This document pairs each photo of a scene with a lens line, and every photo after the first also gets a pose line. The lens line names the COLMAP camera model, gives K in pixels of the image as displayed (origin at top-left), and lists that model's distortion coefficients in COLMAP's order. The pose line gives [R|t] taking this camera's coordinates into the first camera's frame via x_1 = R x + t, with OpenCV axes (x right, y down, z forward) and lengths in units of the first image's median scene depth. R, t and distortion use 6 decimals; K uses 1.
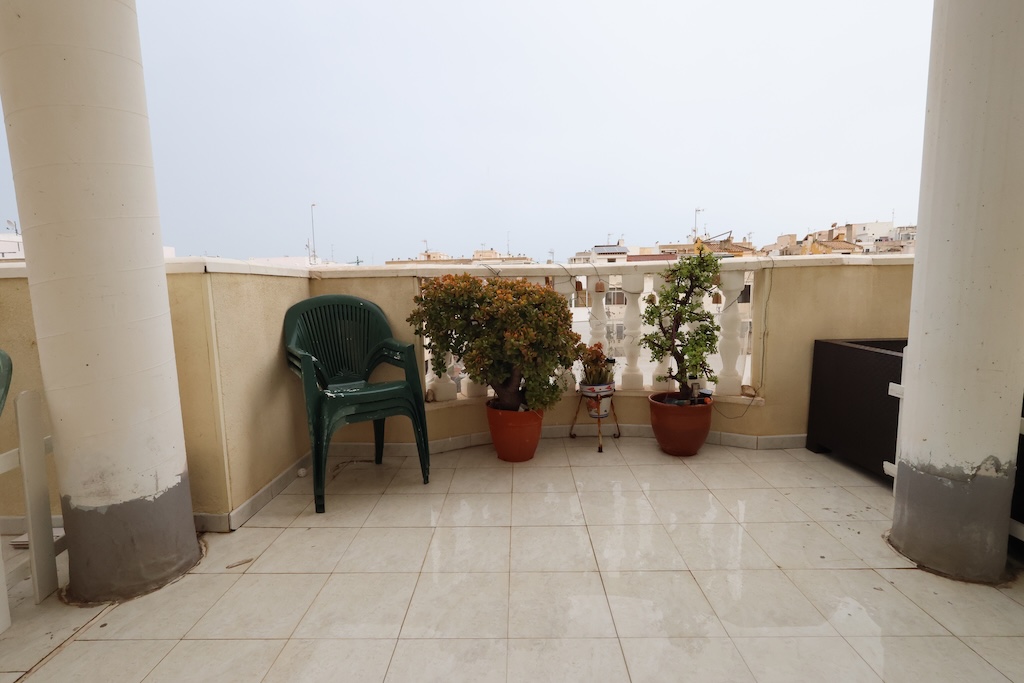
lens RADIAL K [[474.8, 0, 511.0], [0, 474.8, 340.1], [0, 0, 1]] dist [0.000924, 0.001086]
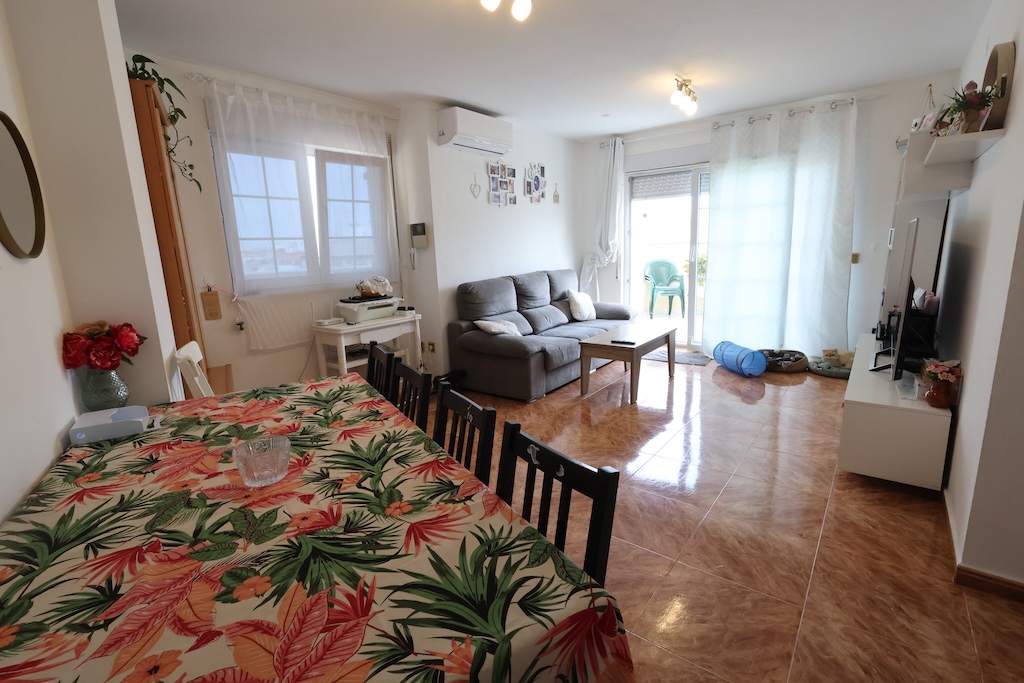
lens RADIAL K [[474.8, 0, 511.0], [0, 474.8, 340.1], [0, 0, 1]] dist [0.000924, 0.001086]
pose [[0.798799, 0.108567, -0.591720, 0.916471], [-0.049797, 0.992138, 0.114811, 0.154725], [0.599533, -0.062245, 0.797926, -2.585748]]
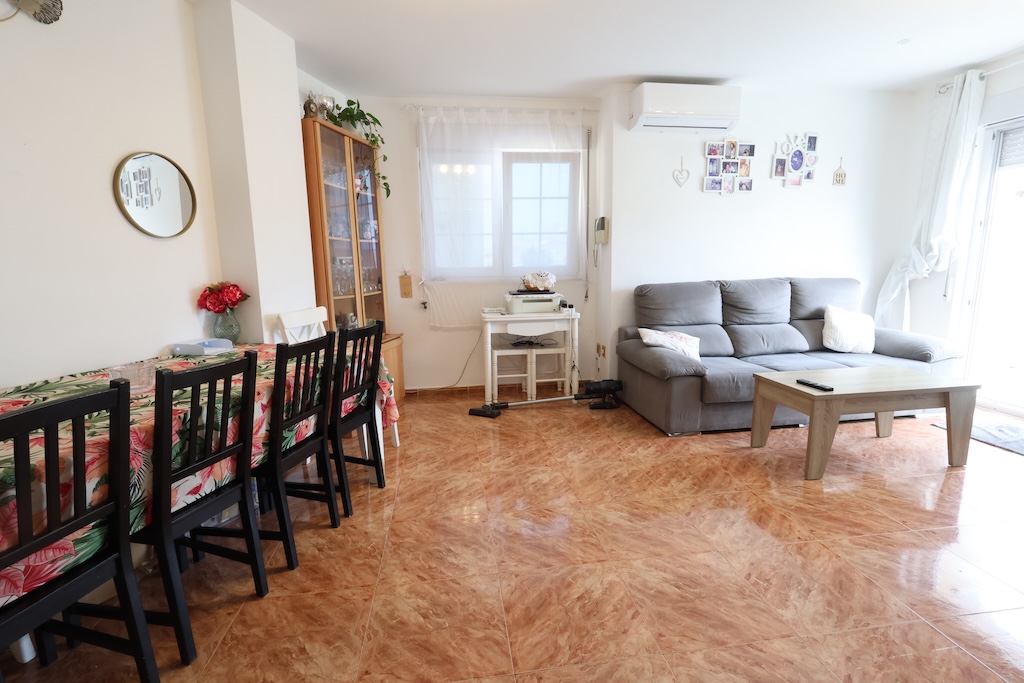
lens RADIAL K [[474.8, 0, 511.0], [0, 474.8, 340.1], [0, 0, 1]] dist [0.000924, 0.001086]
pose [[0.156734, 0.180431, -0.971020, 1.214556], [-0.103836, 0.980732, 0.165476, 0.117626], [0.982167, 0.074891, 0.172449, -1.845915]]
